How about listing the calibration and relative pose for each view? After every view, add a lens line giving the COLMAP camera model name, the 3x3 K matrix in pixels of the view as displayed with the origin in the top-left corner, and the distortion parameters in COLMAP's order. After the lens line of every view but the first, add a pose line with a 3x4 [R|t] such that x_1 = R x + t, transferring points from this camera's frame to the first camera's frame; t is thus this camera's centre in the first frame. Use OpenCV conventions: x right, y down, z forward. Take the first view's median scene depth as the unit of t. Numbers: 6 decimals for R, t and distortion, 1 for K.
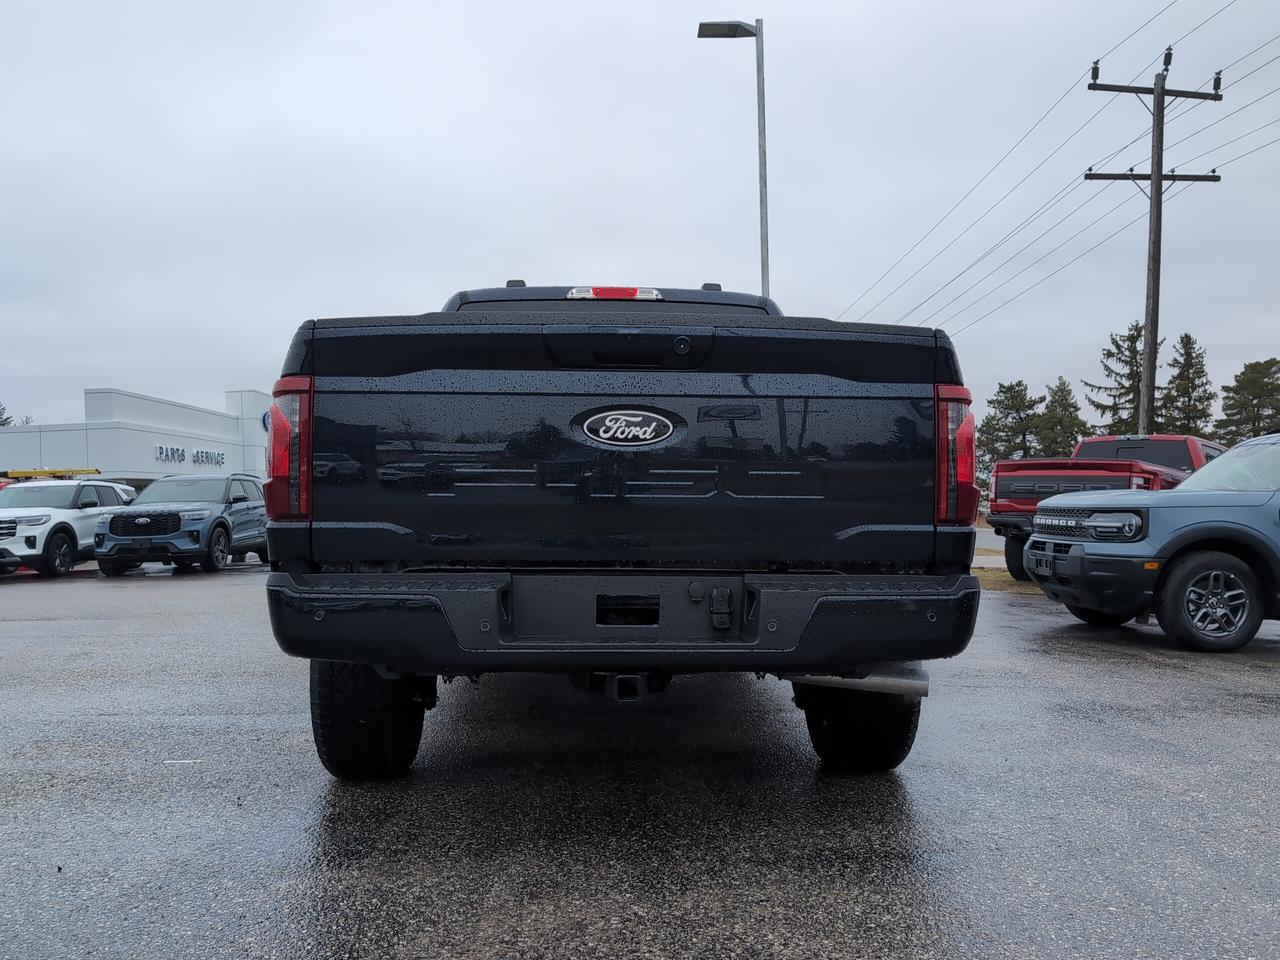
lens RADIAL K [[1056.8, 0, 640.0], [0, 1056.8, 480.0], [0, 0, 1]] dist [0.011838, 0.004931]
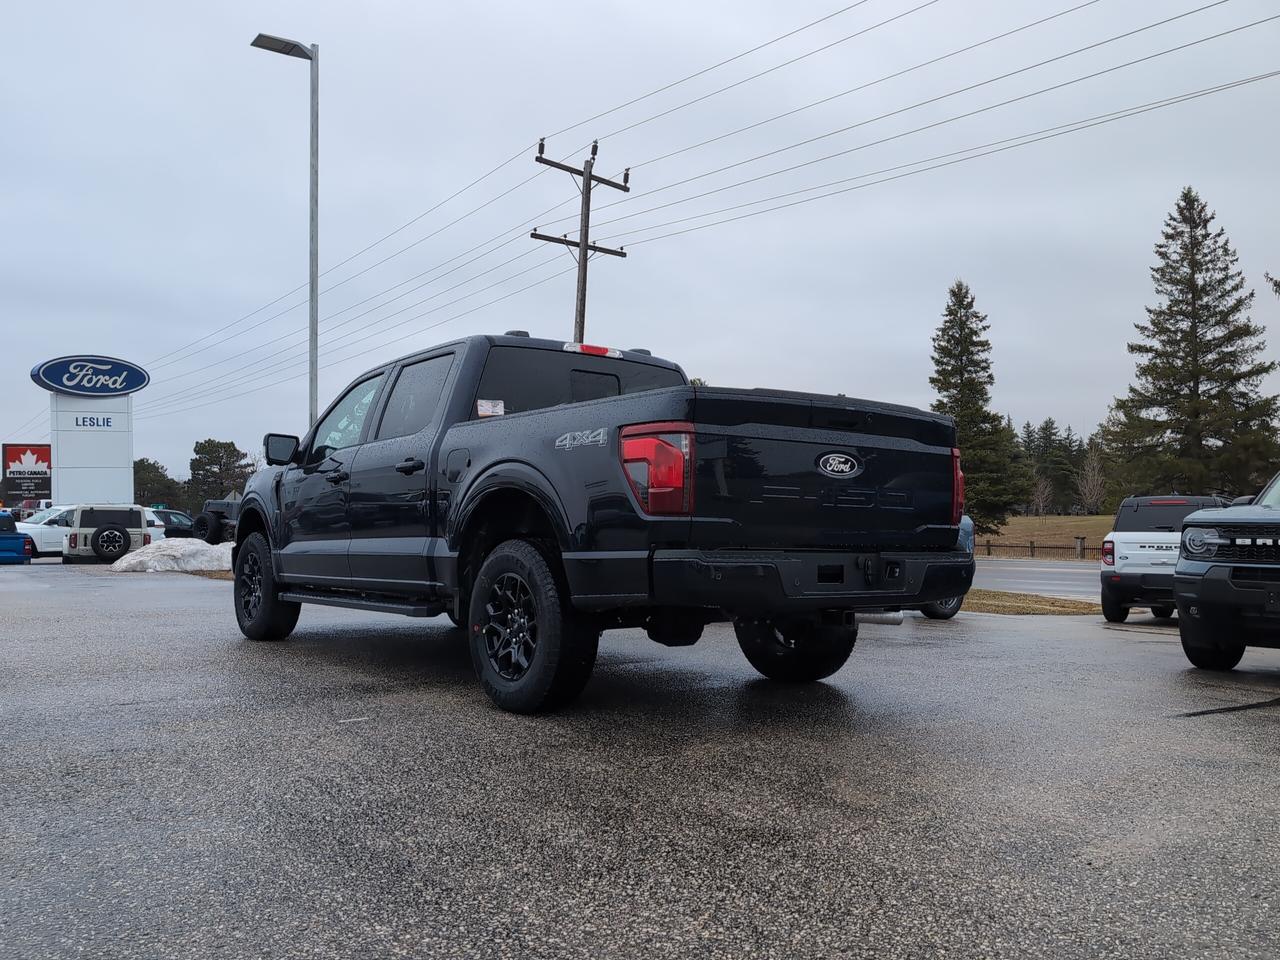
lens RADIAL K [[1086.8, 0, 640.0], [0, 1086.8, 480.0], [0, 0, 1]] dist [-0.007848, -0.013779]
pose [[0.813582, 0.033212, 0.580501, -0.227137], [-0.024926, 0.999442, -0.022247, 0.003791], [-0.580915, 0.003631, 0.813956, -0.039222]]
